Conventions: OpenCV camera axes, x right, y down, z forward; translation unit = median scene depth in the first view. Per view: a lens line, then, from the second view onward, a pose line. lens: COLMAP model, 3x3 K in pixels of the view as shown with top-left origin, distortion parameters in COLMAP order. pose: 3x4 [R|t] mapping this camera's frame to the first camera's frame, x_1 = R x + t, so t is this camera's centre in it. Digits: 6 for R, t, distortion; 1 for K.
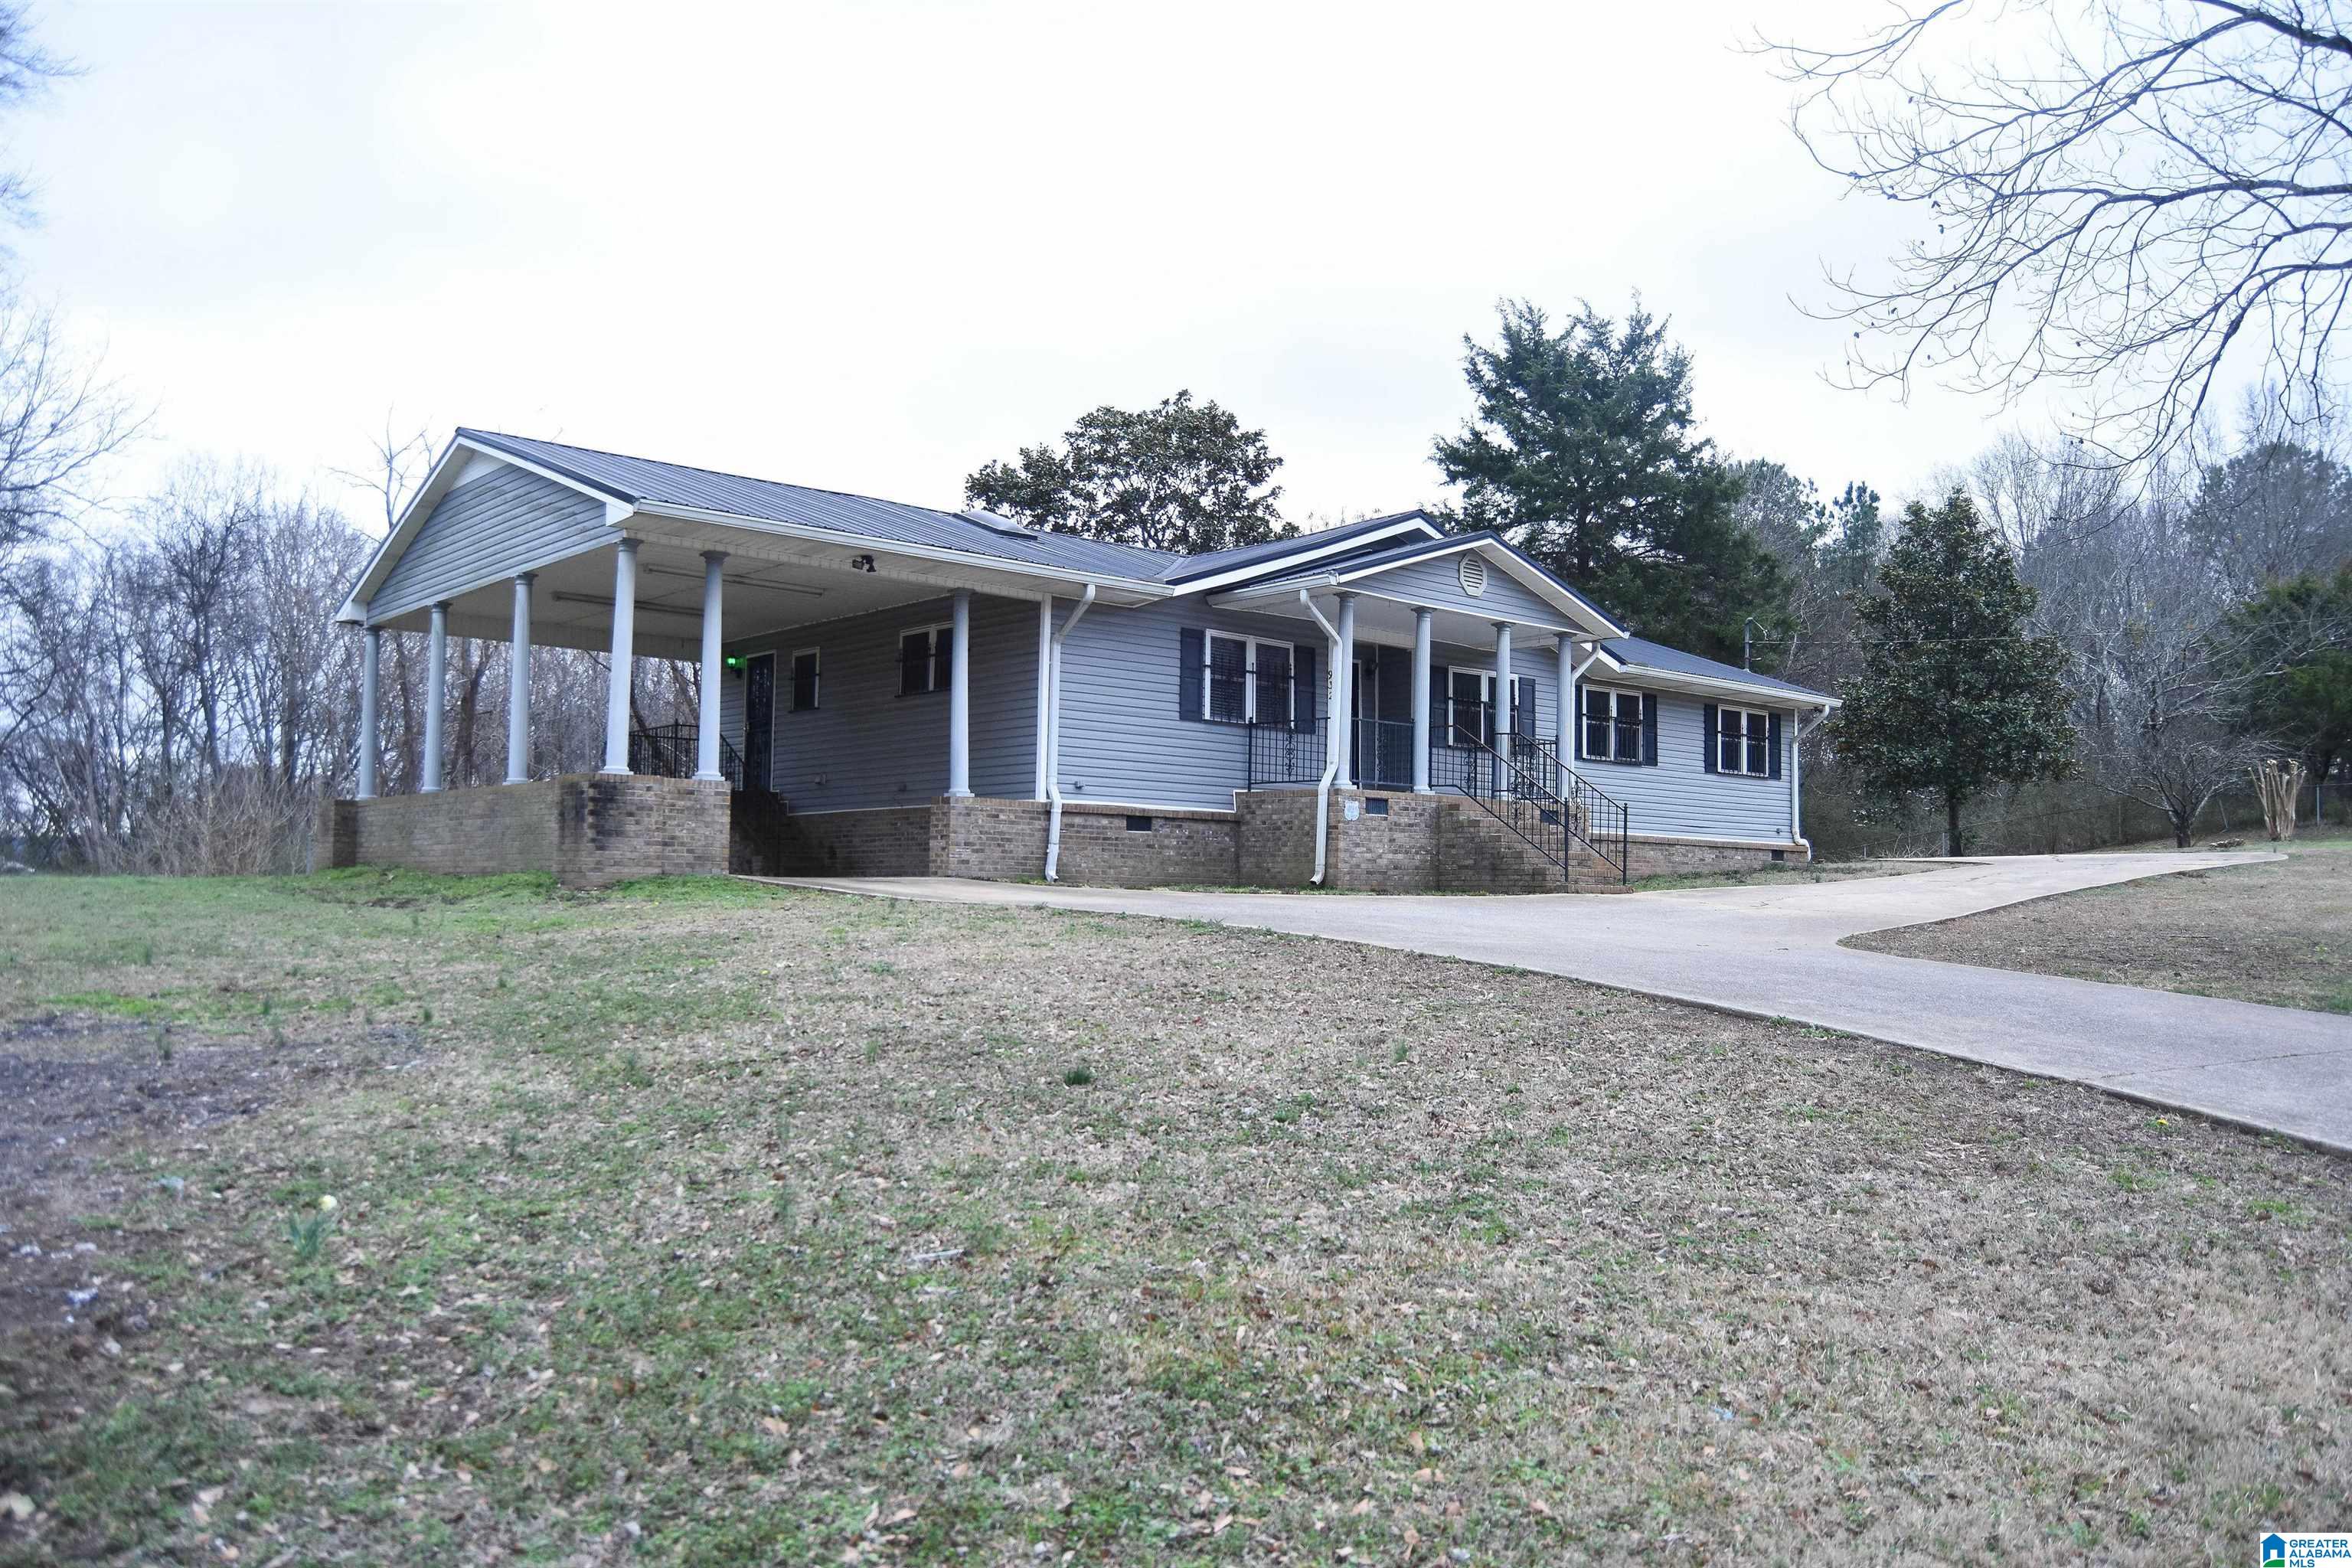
lens RADIAL K [[1948.3, 0, 1176.6], [0, 1948.3, 787.1], [0, 0, 1]] dist [-0.095971, 0.039346]
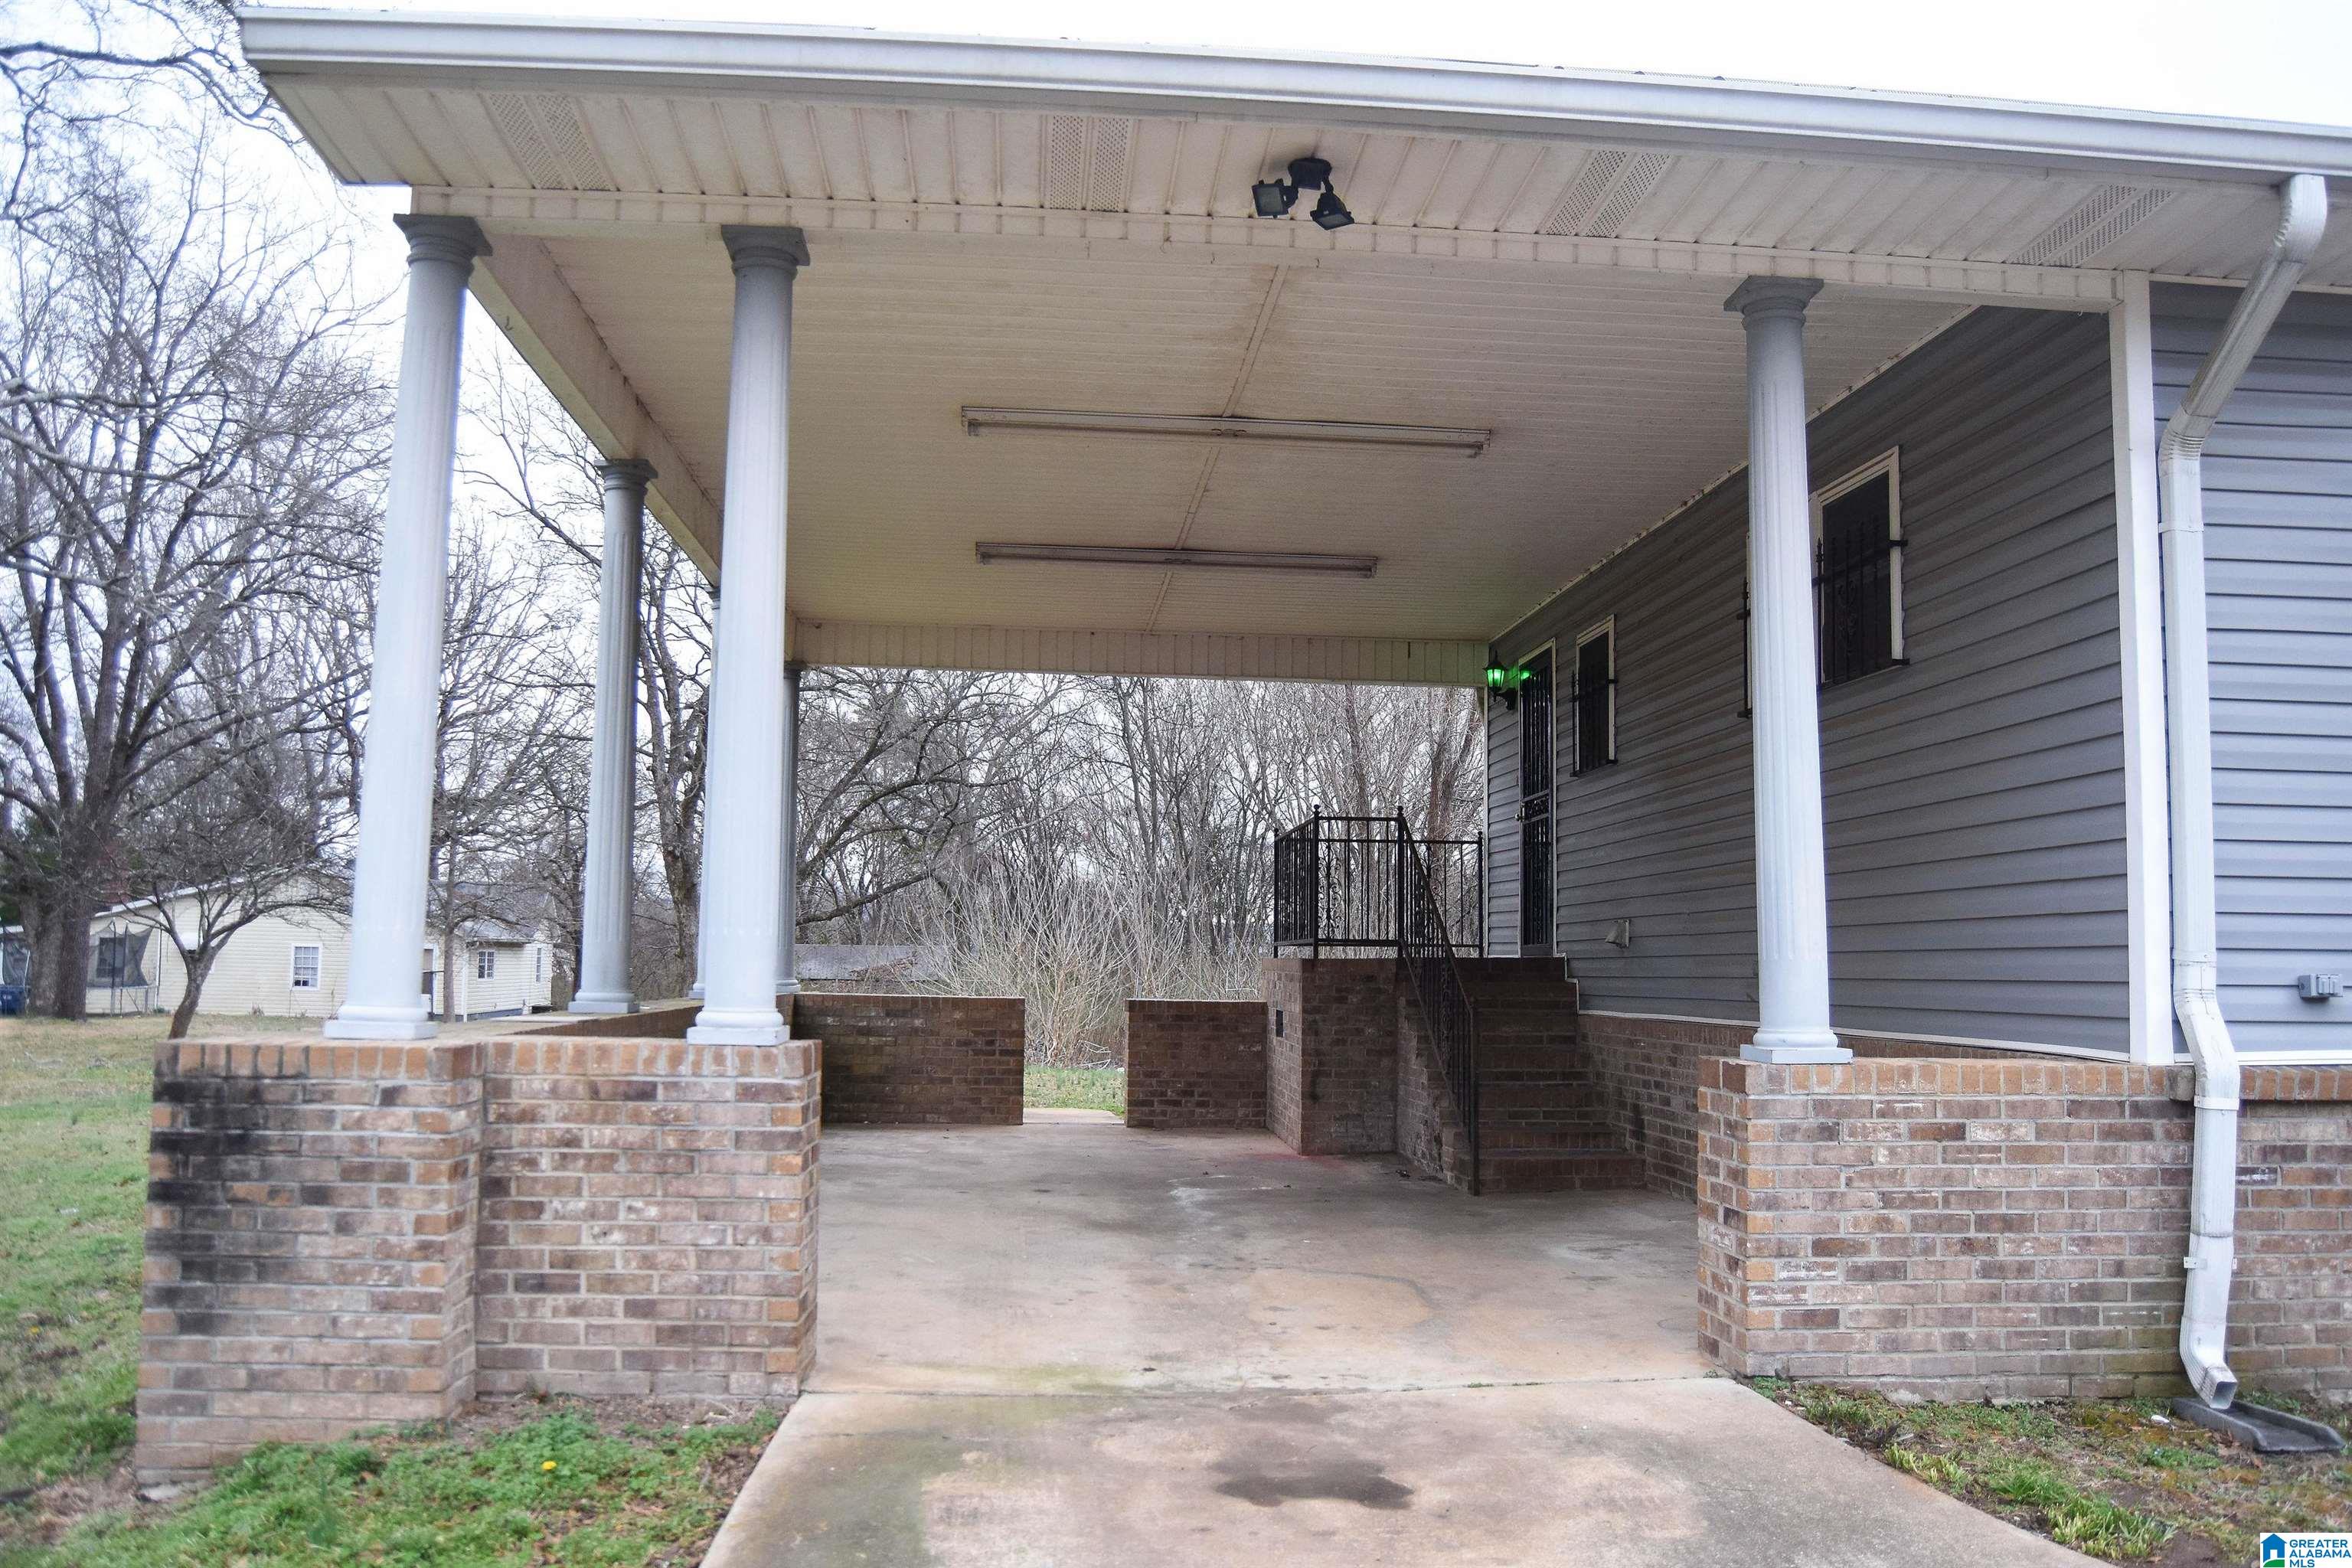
lens RADIAL K [[1948.3, 0, 1158.1], [0, 1948.3, 765.5], [0, 0, 1]] dist [-0.095971, 0.039346]
pose [[0.808708, -0.065162, -0.584589, -0.023993], [0.034821, 0.997405, -0.063007, -0.018364], [0.587178, 0.030598, 0.808879, 0.647719]]
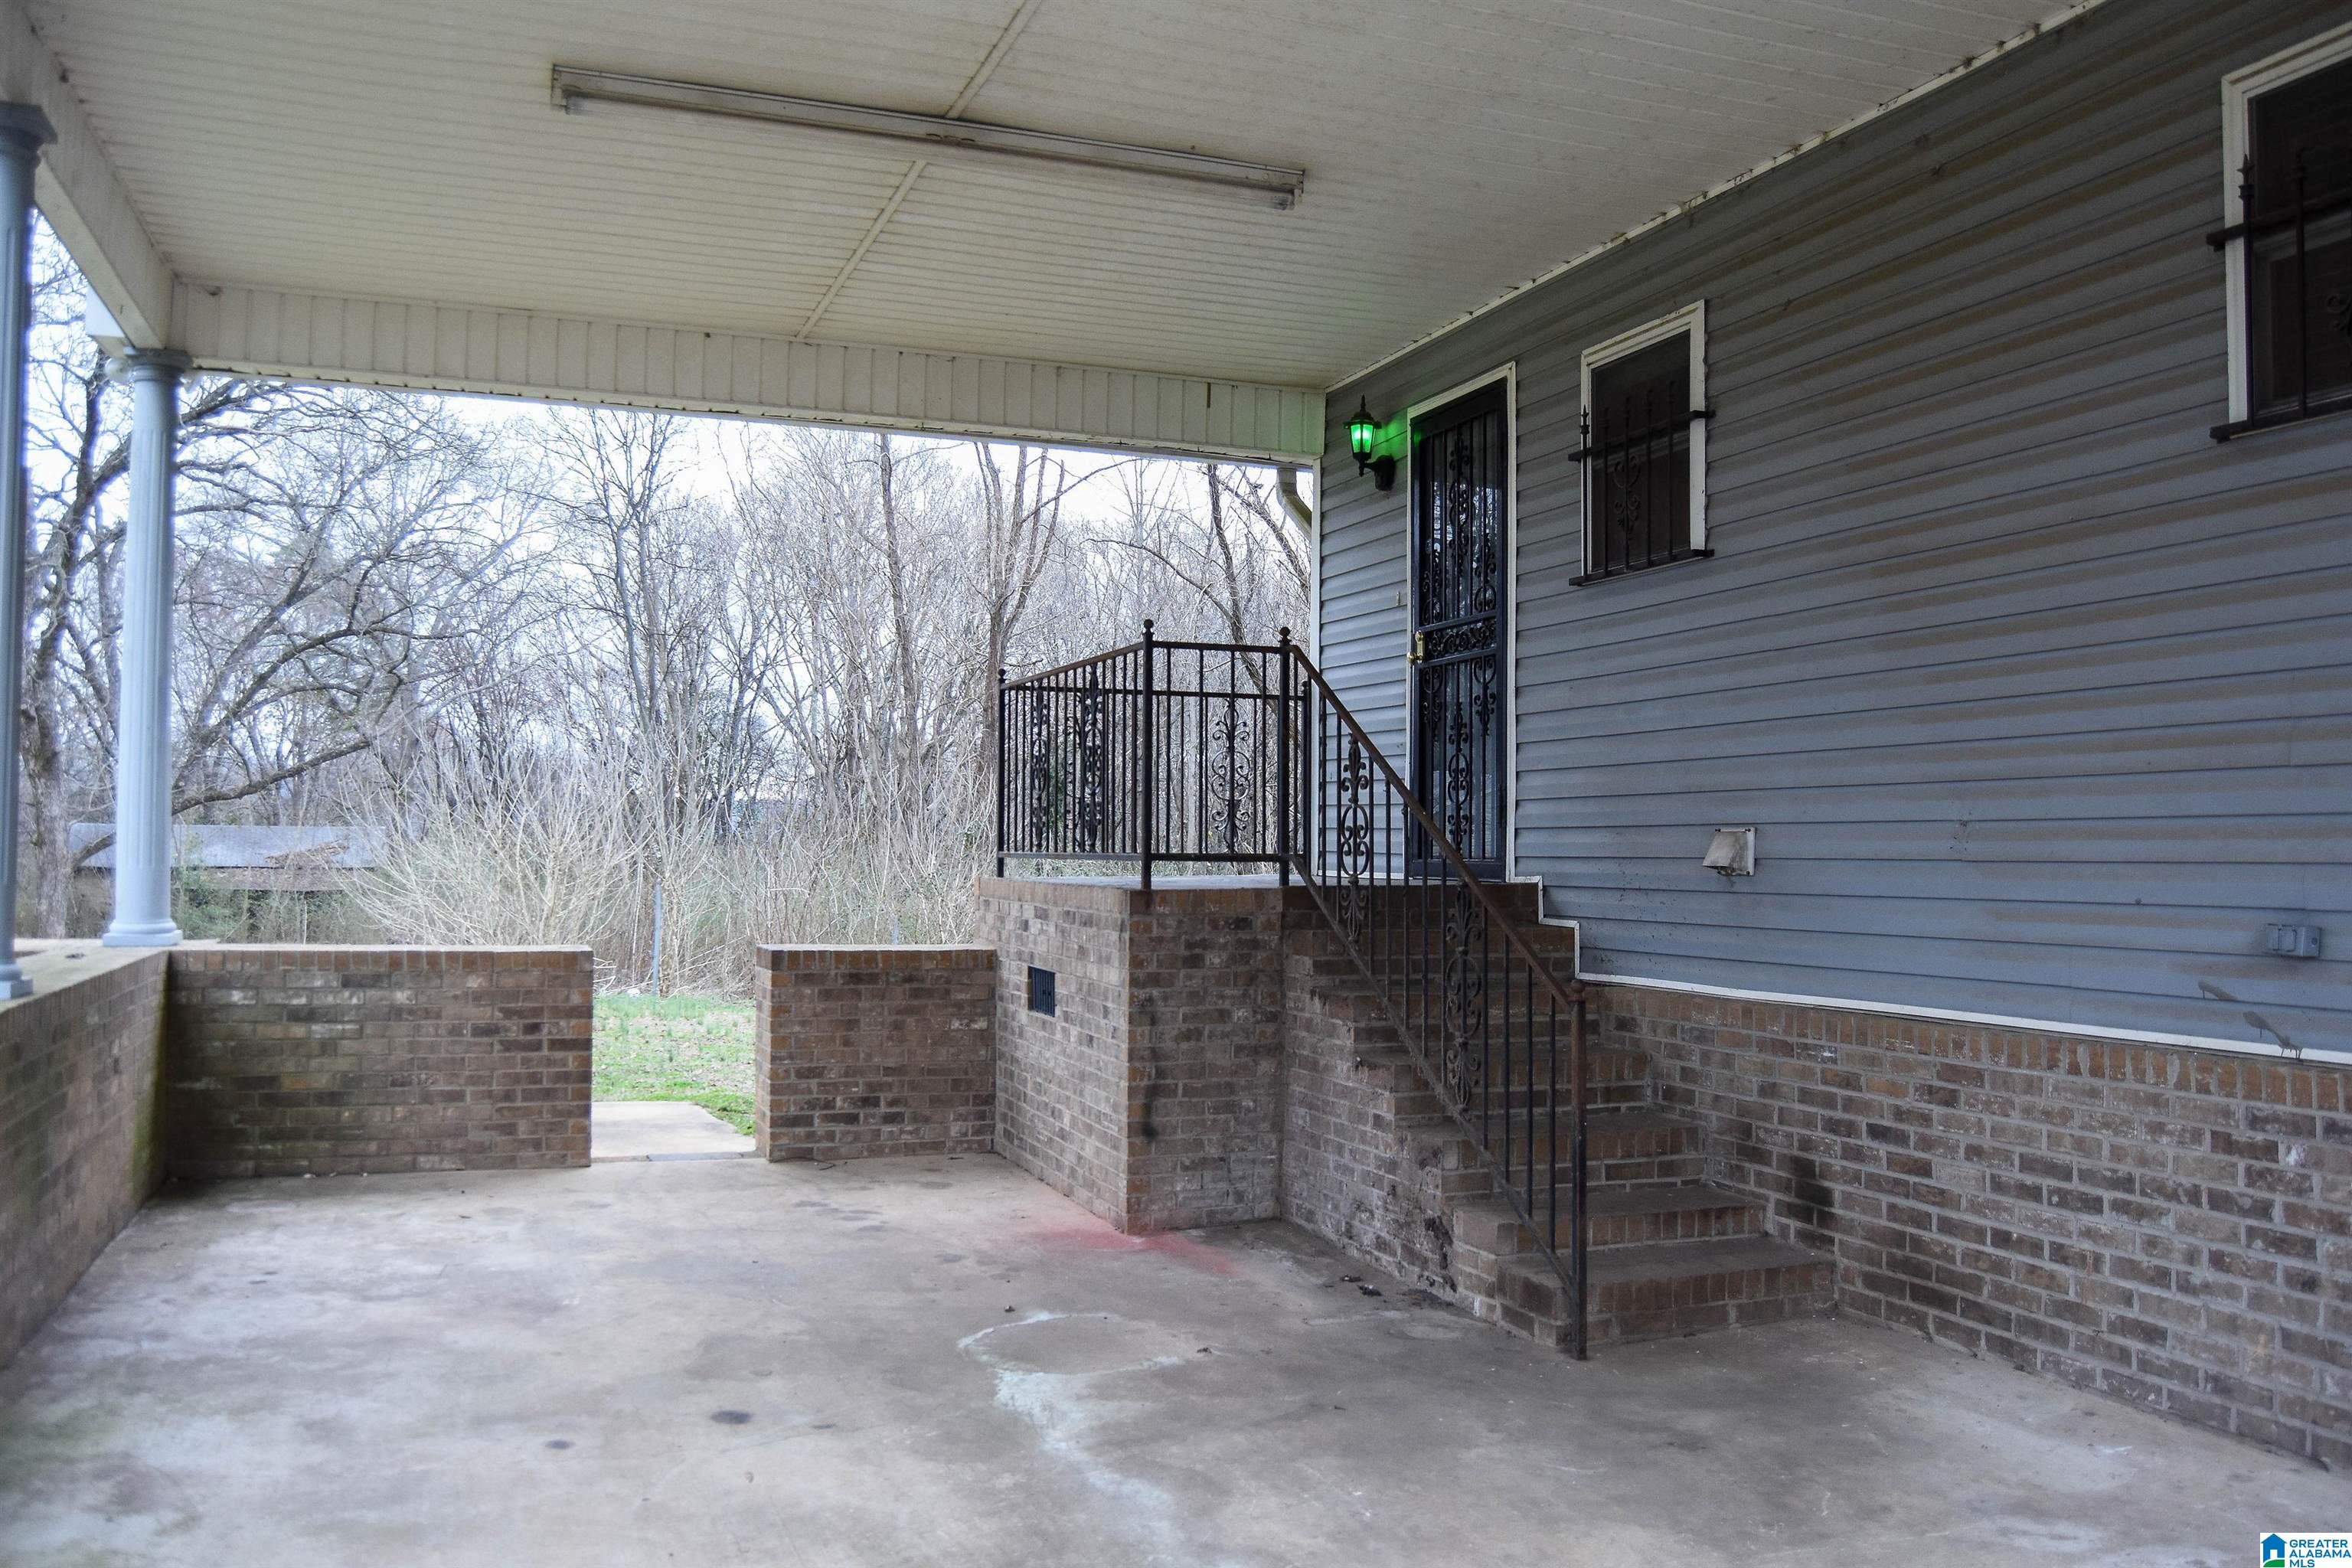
lens RADIAL K [[1948.3, 0, 1163.1], [0, 1948.3, 782.9], [0, 0, 1]] dist [-0.095971, 0.039346]
pose [[0.940862, -0.017480, -0.338338, -0.178673], [0.025153, 0.999516, 0.018308, -0.019665], [0.337854, -0.025735, 0.940847, 0.800539]]
